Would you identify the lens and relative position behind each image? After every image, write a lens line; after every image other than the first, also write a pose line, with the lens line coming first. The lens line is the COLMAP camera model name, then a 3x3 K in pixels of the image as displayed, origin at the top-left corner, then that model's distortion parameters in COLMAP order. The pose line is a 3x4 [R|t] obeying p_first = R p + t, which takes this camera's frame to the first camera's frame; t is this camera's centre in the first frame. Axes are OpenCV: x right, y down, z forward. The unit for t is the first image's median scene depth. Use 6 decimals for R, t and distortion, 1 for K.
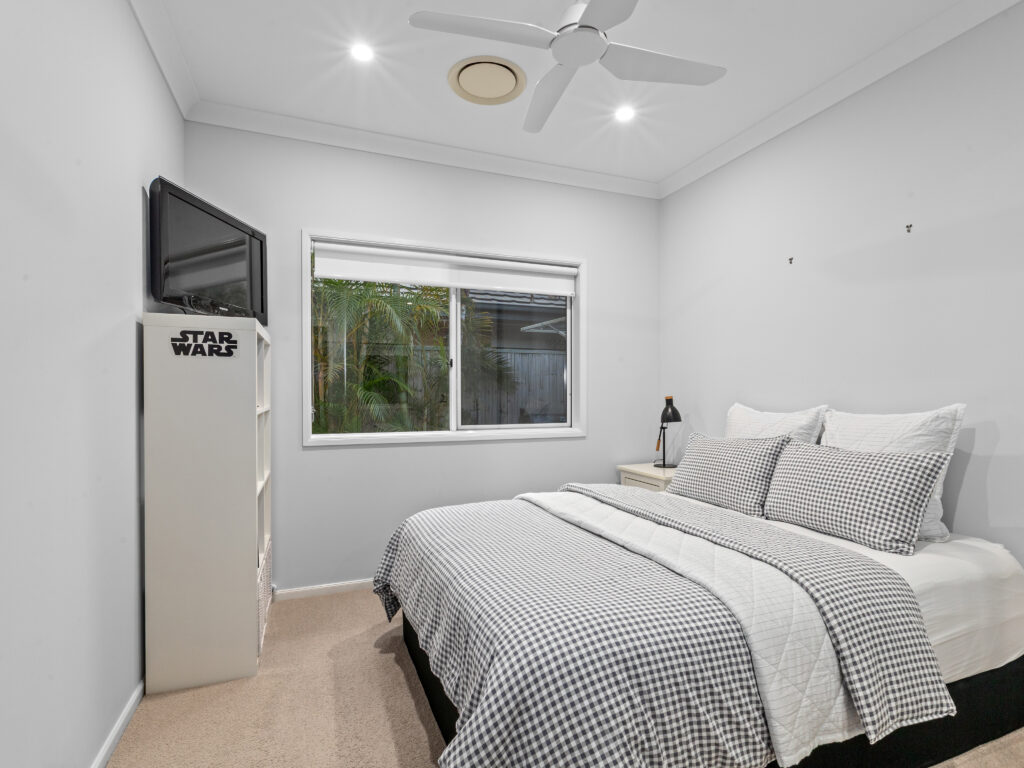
lens RADIAL K [[519.9, 0, 512.0], [0, 519.9, 384.0], [0, 0, 1]] dist [0.003005, -0.001410]
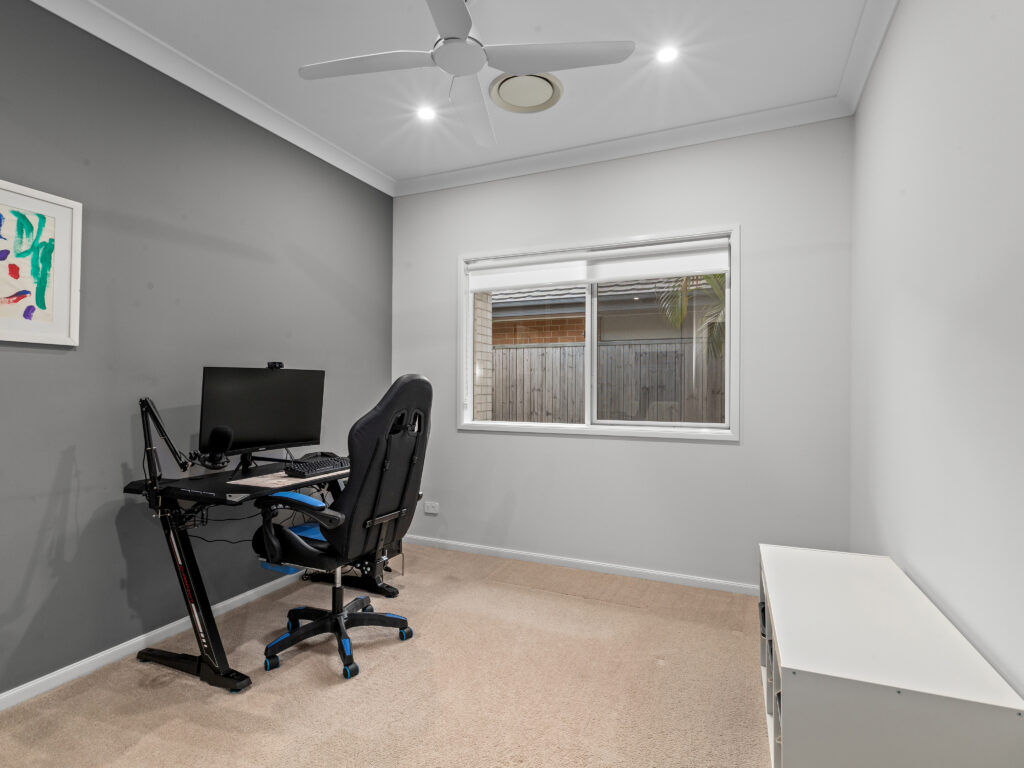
lens RADIAL K [[519.9, 0, 512.0], [0, 519.9, 384.0], [0, 0, 1]] dist [0.003005, -0.001410]
pose [[0.710745, -0.003917, -0.703439, 0.496894], [0.007723, 0.999968, 0.002235, 0.007823], [0.703407, -0.007021, 0.710752, 0.173739]]
